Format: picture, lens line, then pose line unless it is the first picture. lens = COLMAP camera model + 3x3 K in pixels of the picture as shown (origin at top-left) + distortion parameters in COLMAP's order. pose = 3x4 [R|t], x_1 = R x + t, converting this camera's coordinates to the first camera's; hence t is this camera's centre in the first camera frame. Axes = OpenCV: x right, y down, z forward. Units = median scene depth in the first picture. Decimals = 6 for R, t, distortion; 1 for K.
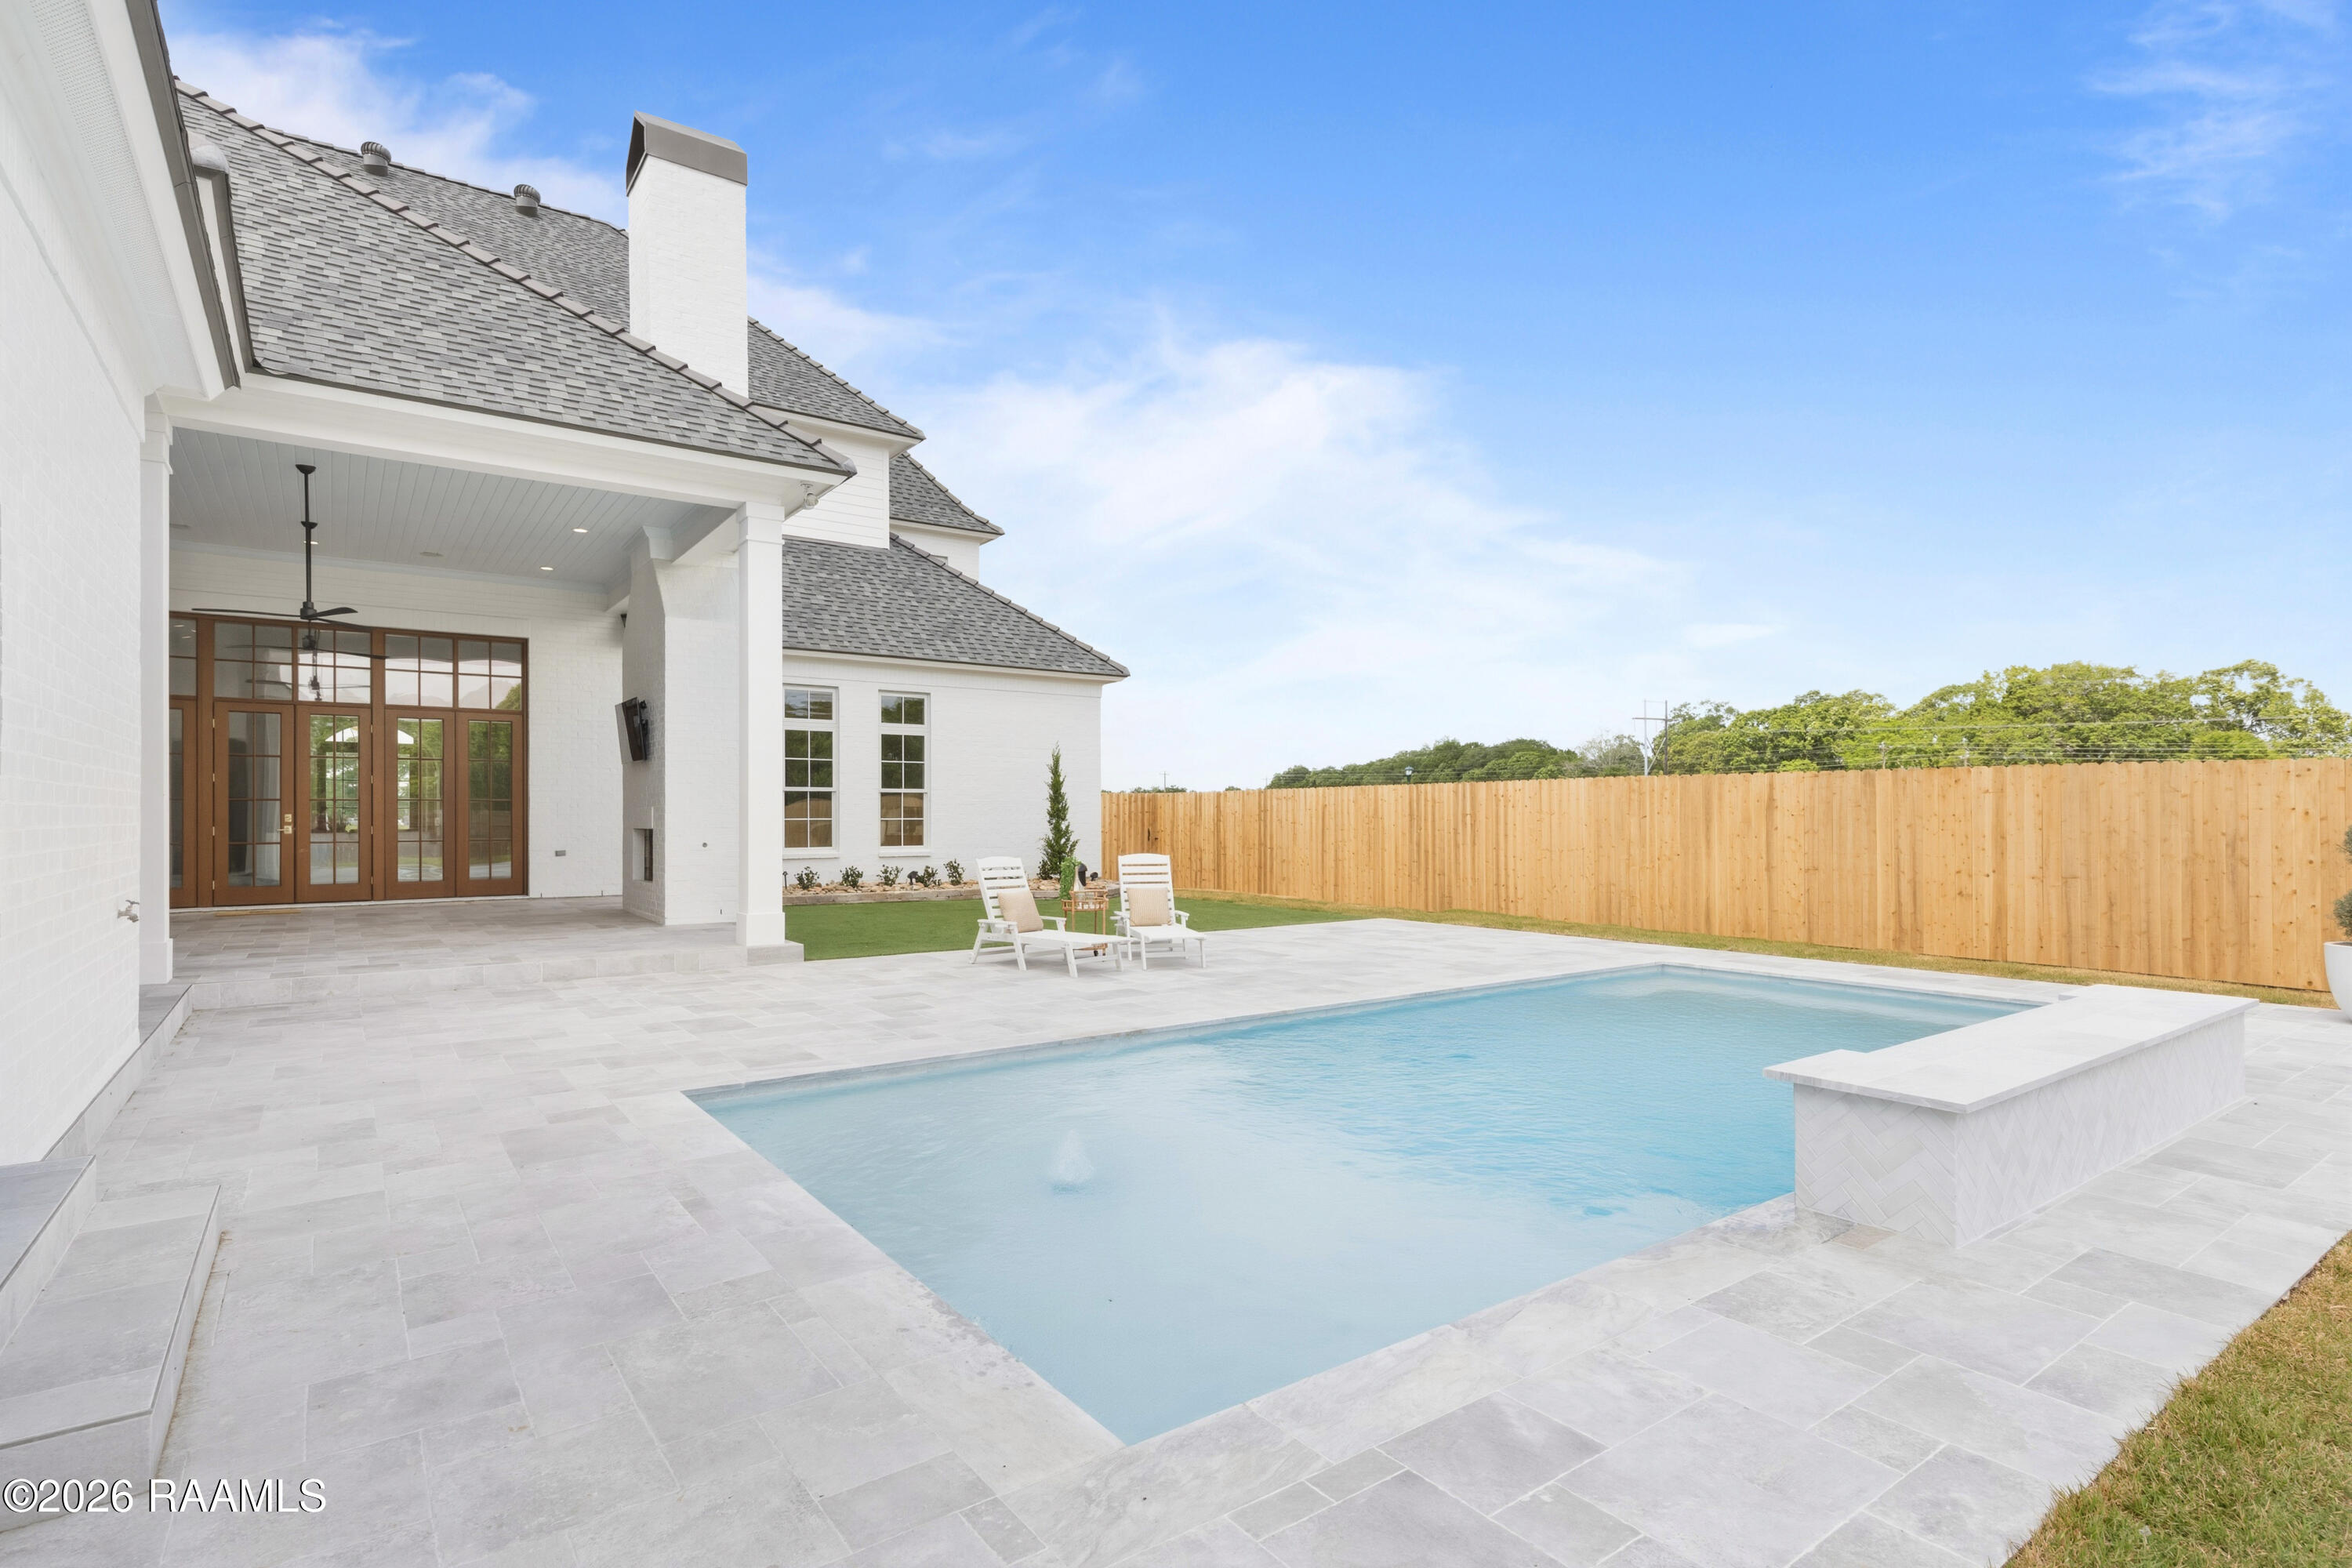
lens RADIAL K [[1158.7, 0, 1178.6], [0, 1158.7, 810.5], [0, 0, 1]] dist [0.007599, -0.001539]
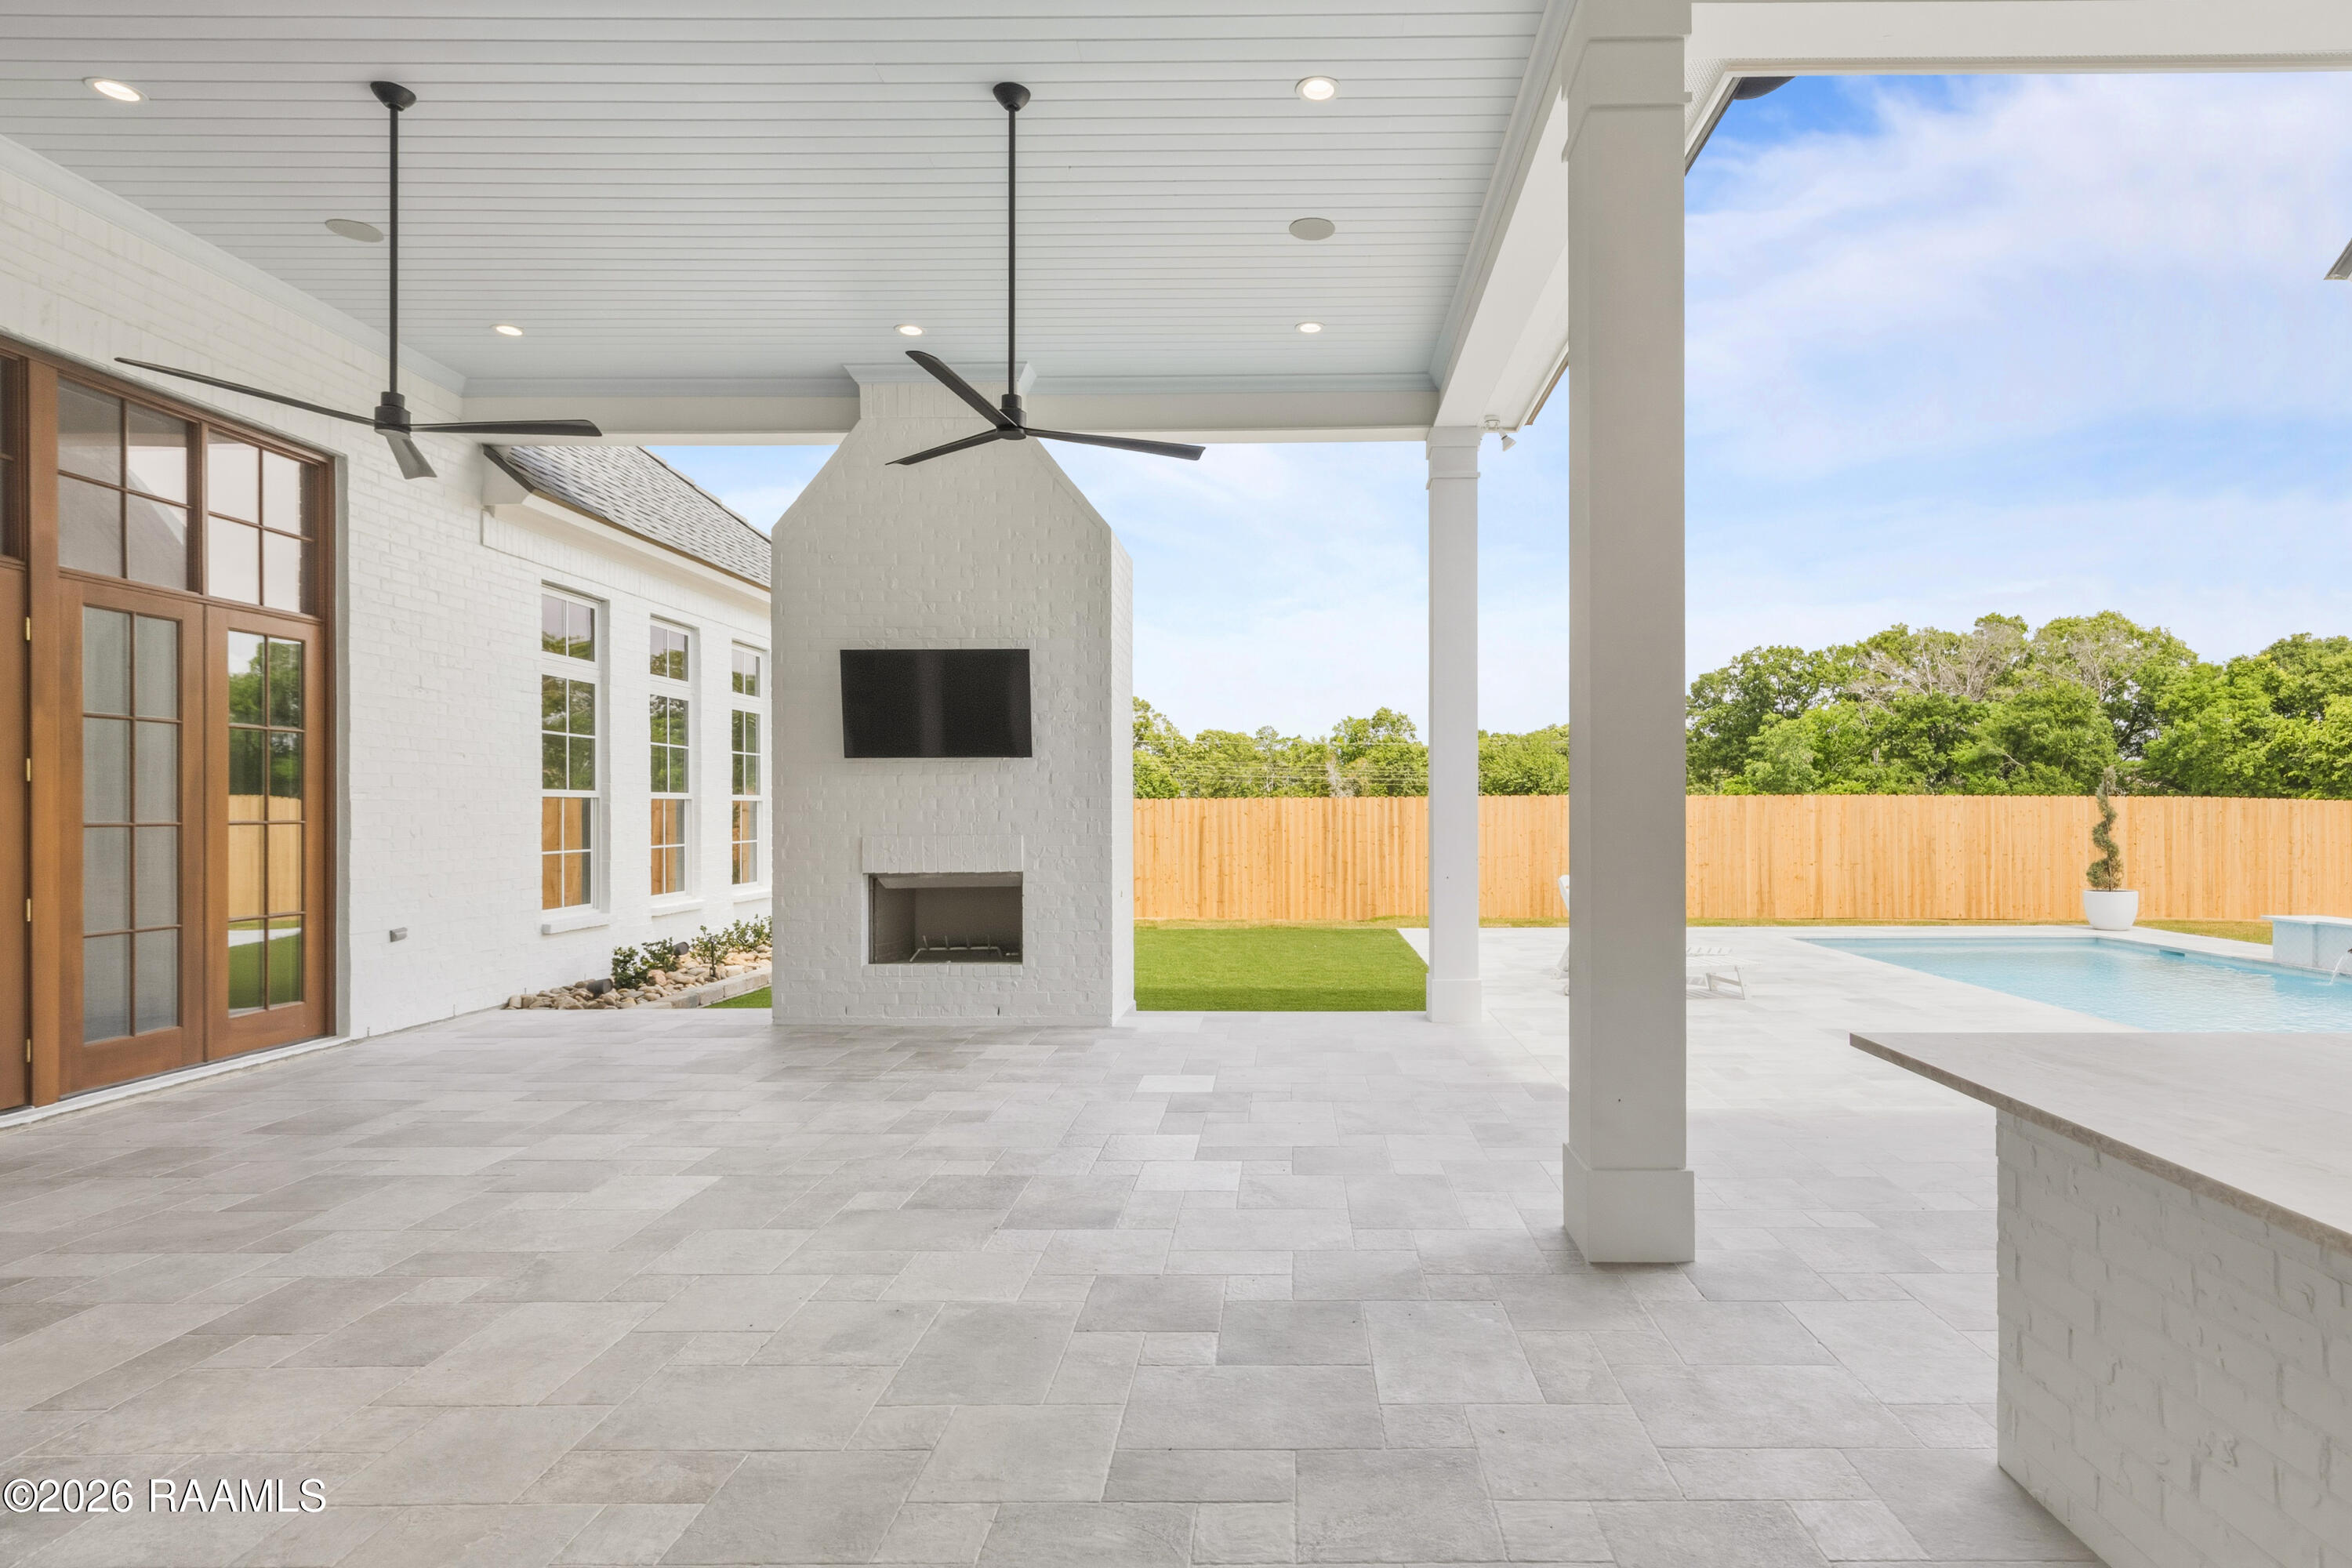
lens RADIAL K [[1194.6, 0, 1294.6], [0, 1194.6, 812.7], [0, 0, 1]] dist [0.007604, -0.000097]
pose [[0.587378, -0.002472, 0.809309, -0.671483], [-0.000325, 0.999995, 0.003291, -0.012626], [-0.809313, -0.002197, 0.587374, 0.407649]]
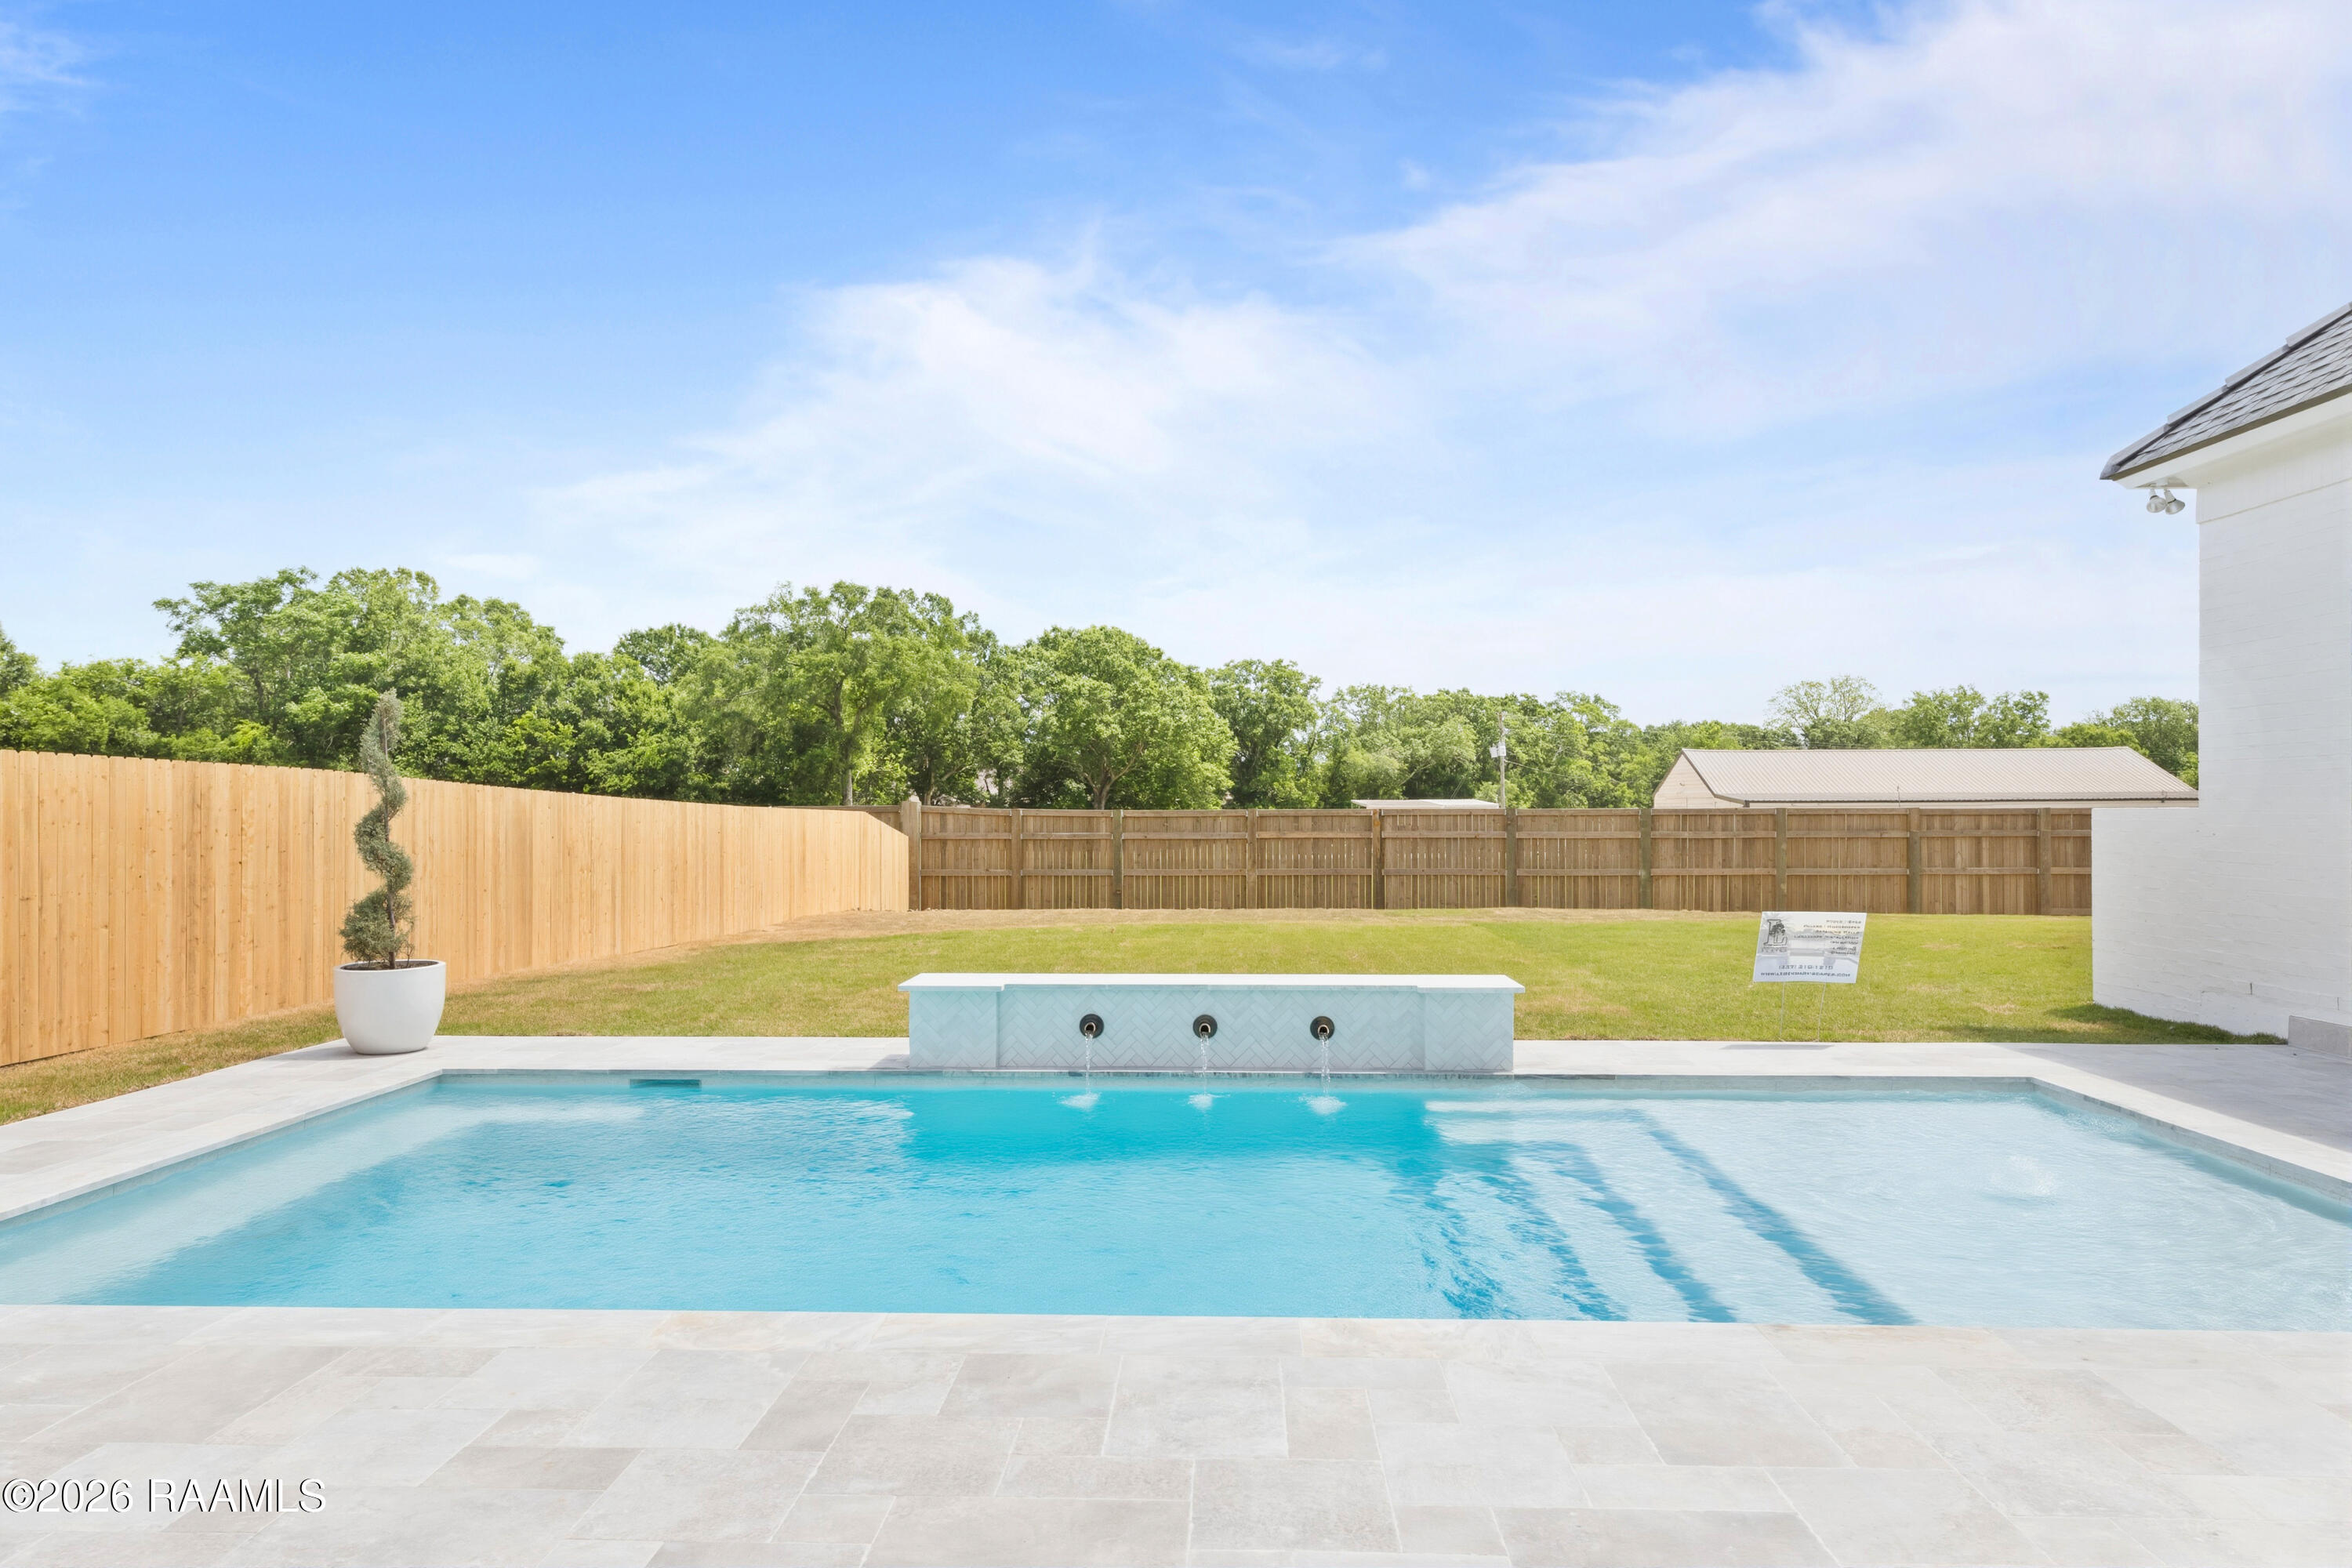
lens RADIAL K [[1514.8, 0, 1180.6], [0, 1514.8, 811.2], [0, 0, 1]] dist [0.004420, 0.000007]
pose [[-0.783613, 0.003123, 0.621241, -0.091822], [0.000253, 0.999989, -0.004707, -0.000608], [-0.621249, -0.003532, -0.783605, 0.688871]]
